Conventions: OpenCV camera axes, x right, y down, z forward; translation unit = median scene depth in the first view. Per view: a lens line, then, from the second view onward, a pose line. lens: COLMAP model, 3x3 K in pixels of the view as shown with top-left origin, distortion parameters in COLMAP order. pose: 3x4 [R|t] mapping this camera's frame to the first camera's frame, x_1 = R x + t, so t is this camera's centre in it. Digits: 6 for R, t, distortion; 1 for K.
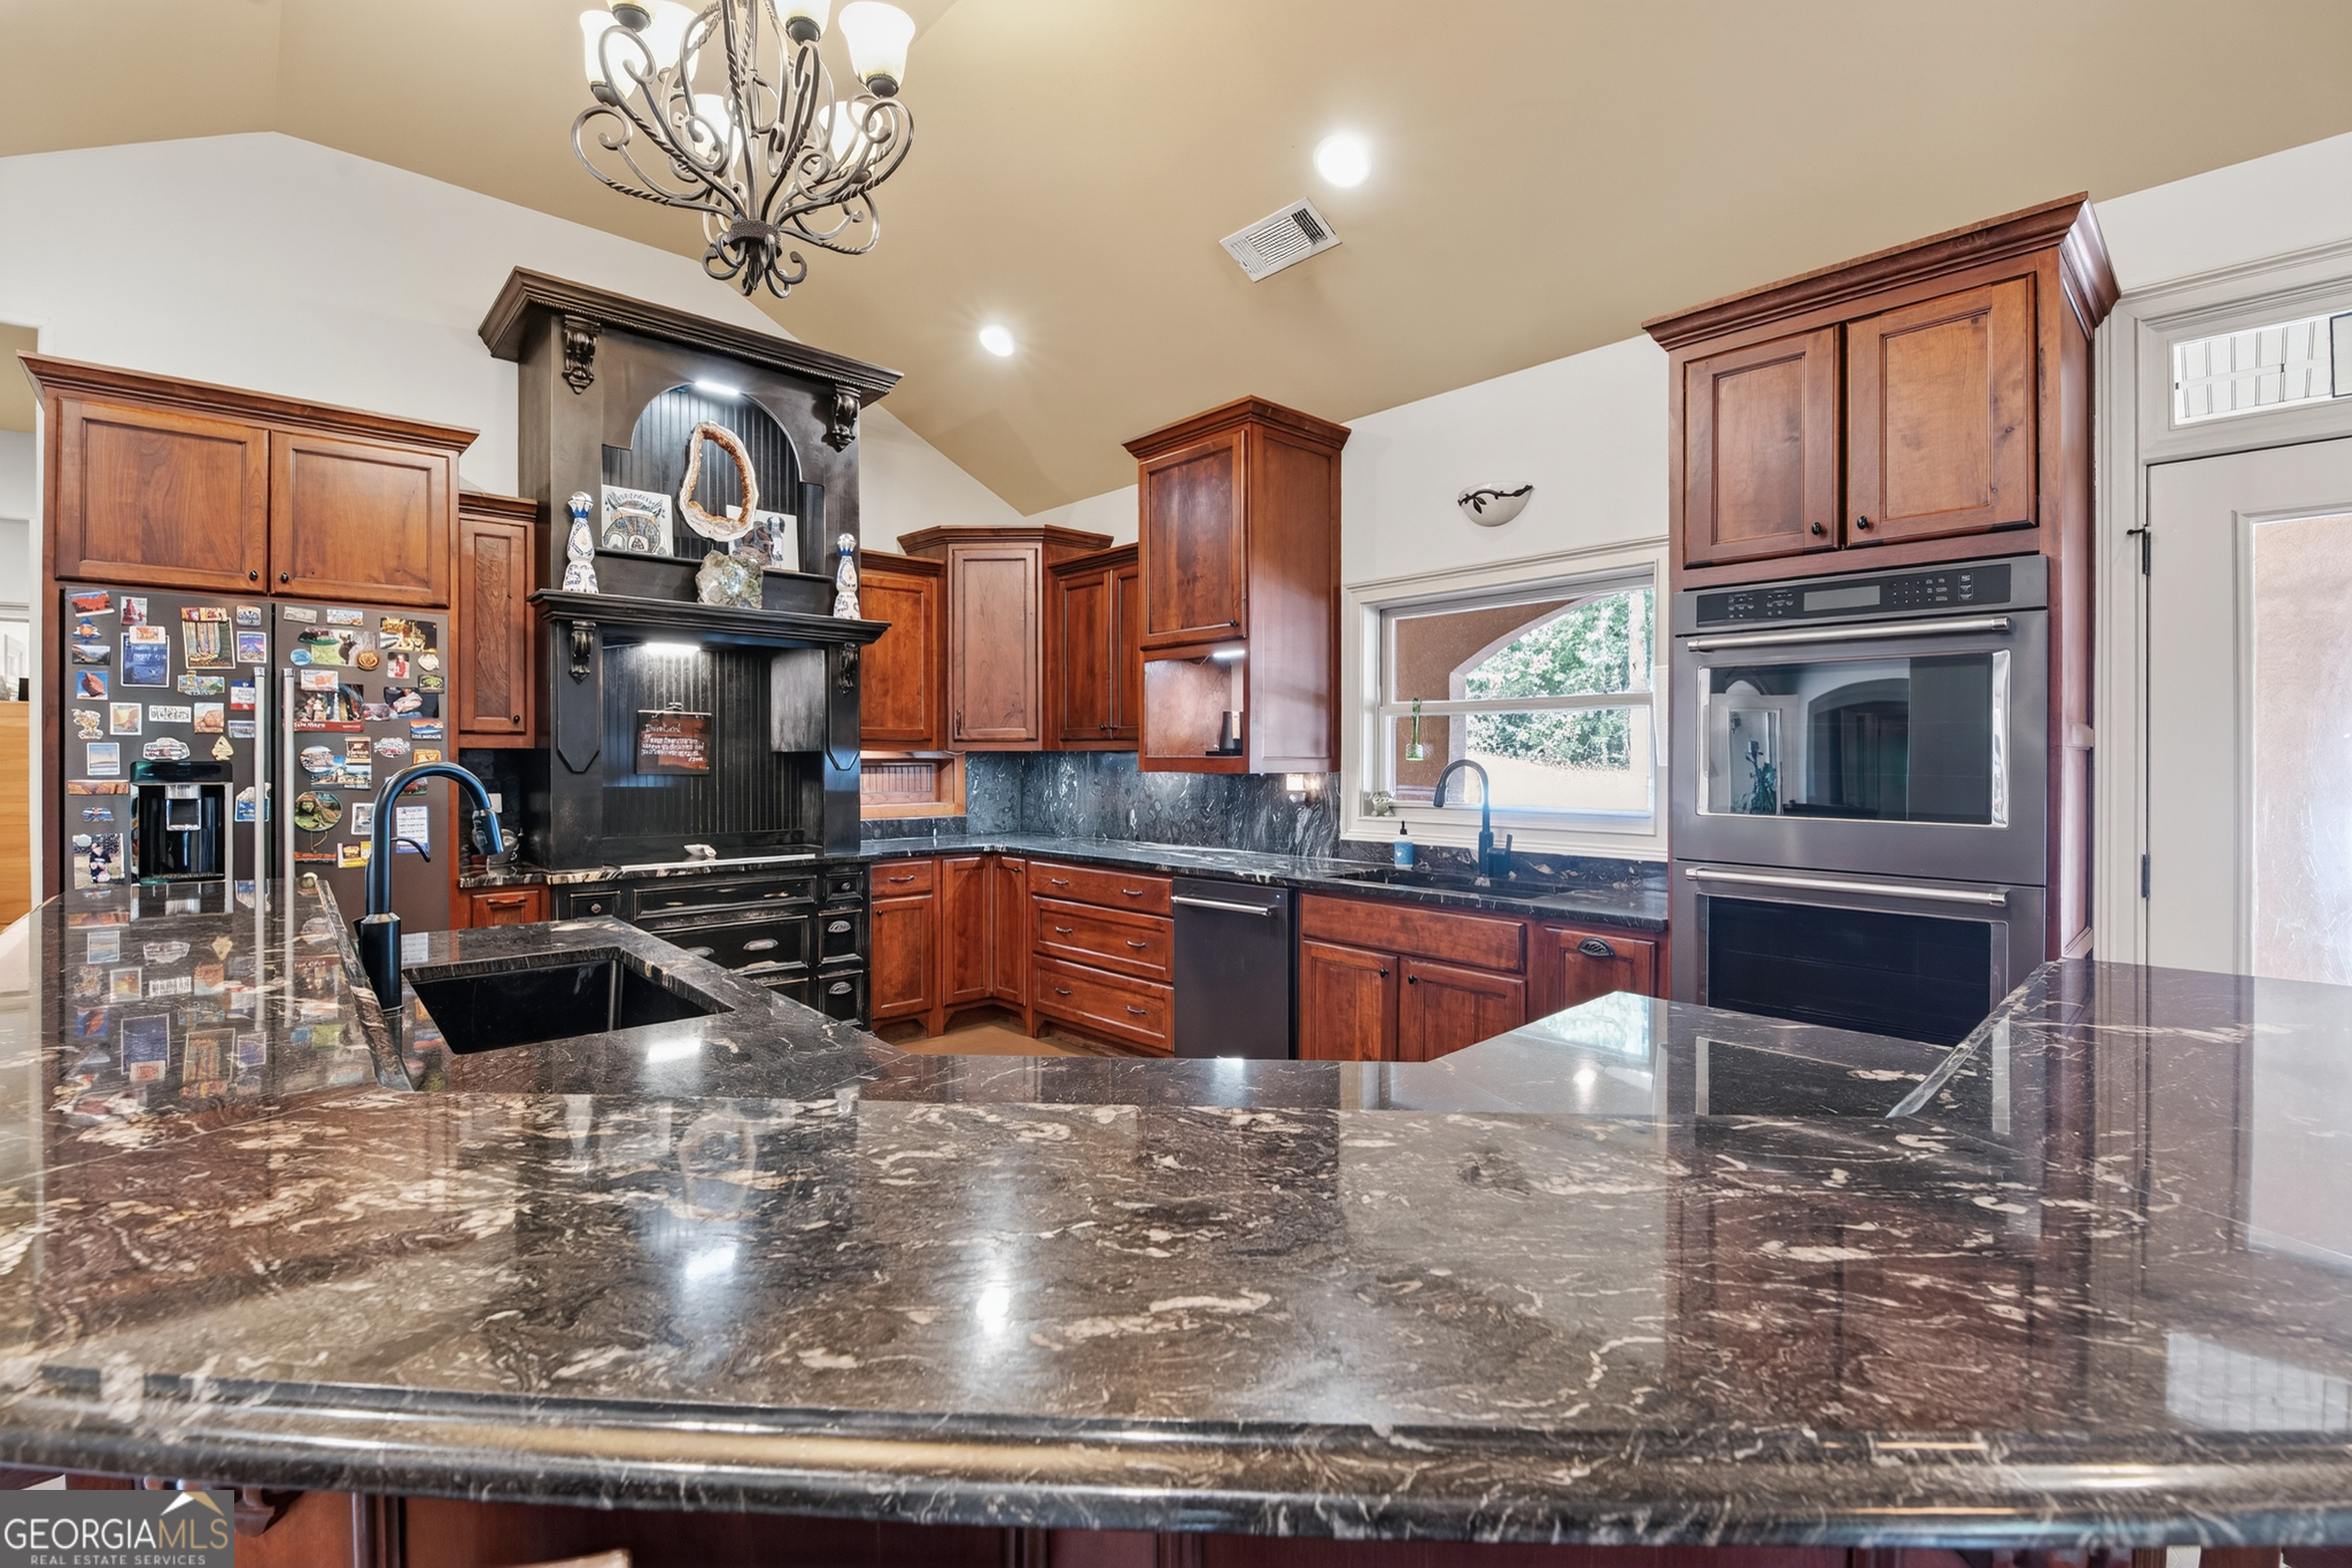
lens RADIAL K [[1049.8, 0, 1192.1], [0, 1049.8, 762.4], [0, 0, 1]] dist [-0.012472, -0.001523]
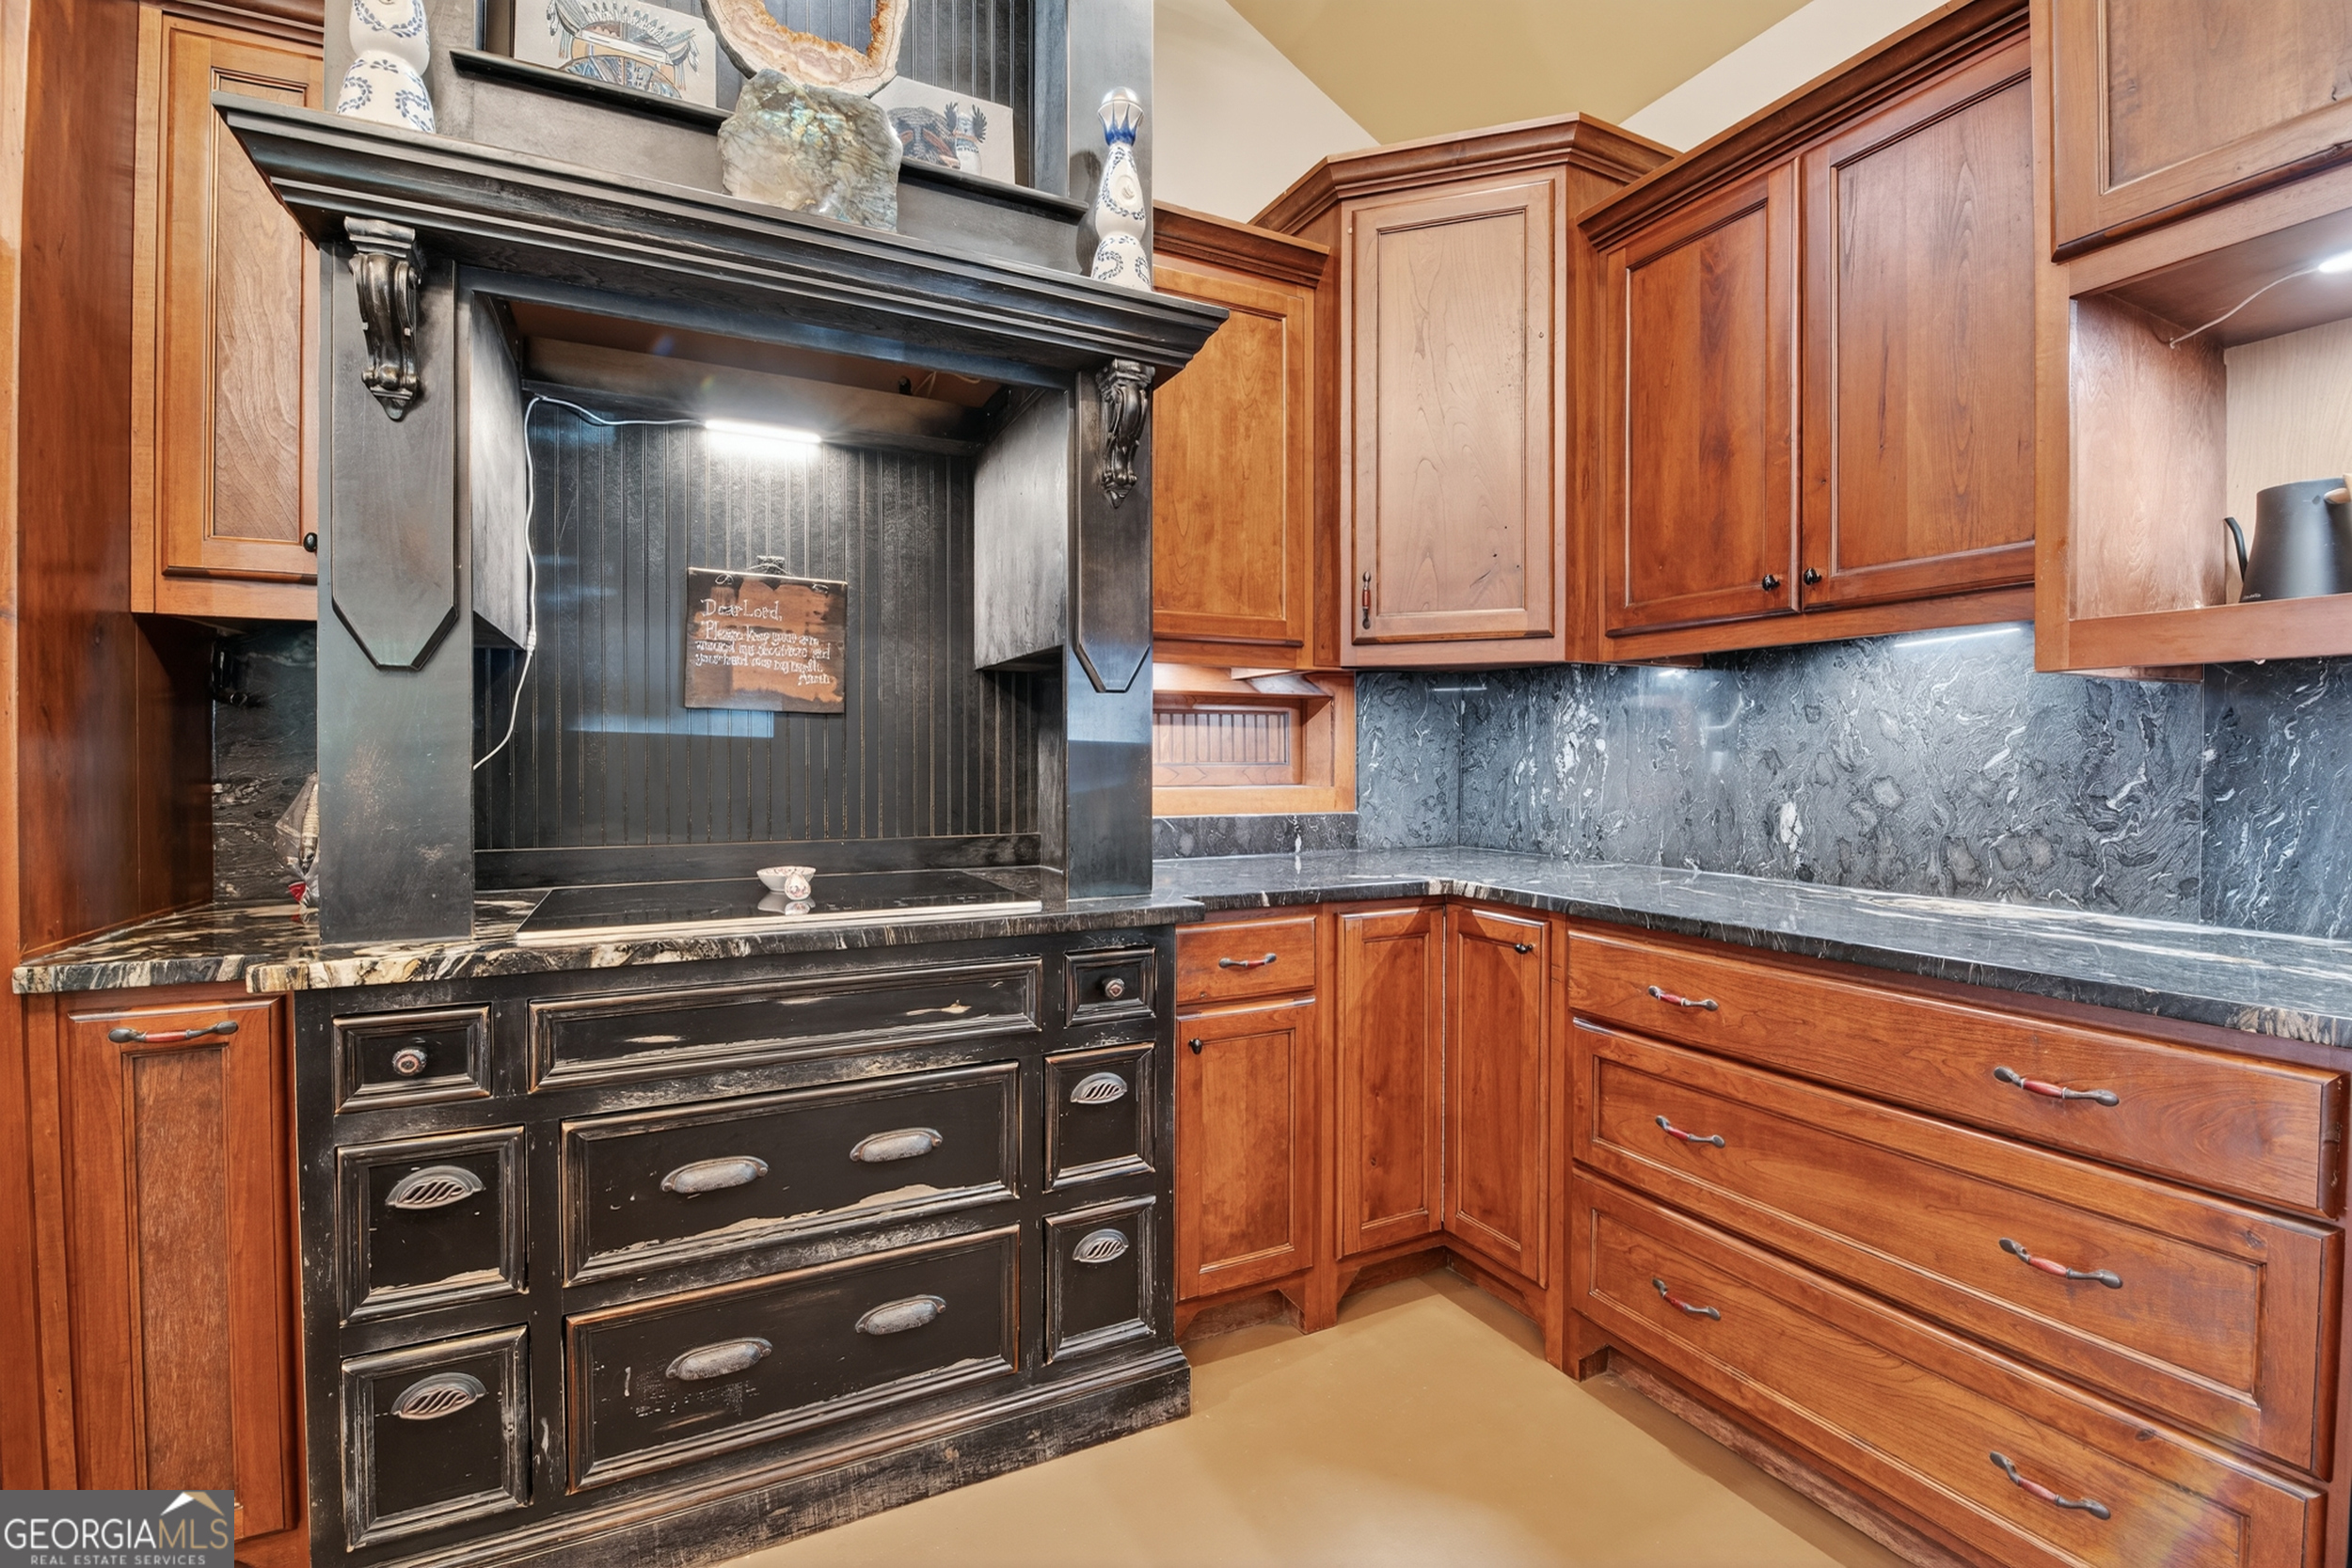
lens RADIAL K [[1049.8, 0, 1174.9], [0, 1049.8, 772.2], [0, 0, 1]] dist [-0.012472, -0.001523]
pose [[0.958925, 0.006071, -0.283594, -0.182043], [-0.003654, 0.999952, 0.009051, 0.032247], [0.283635, -0.007643, 0.958902, 0.578779]]
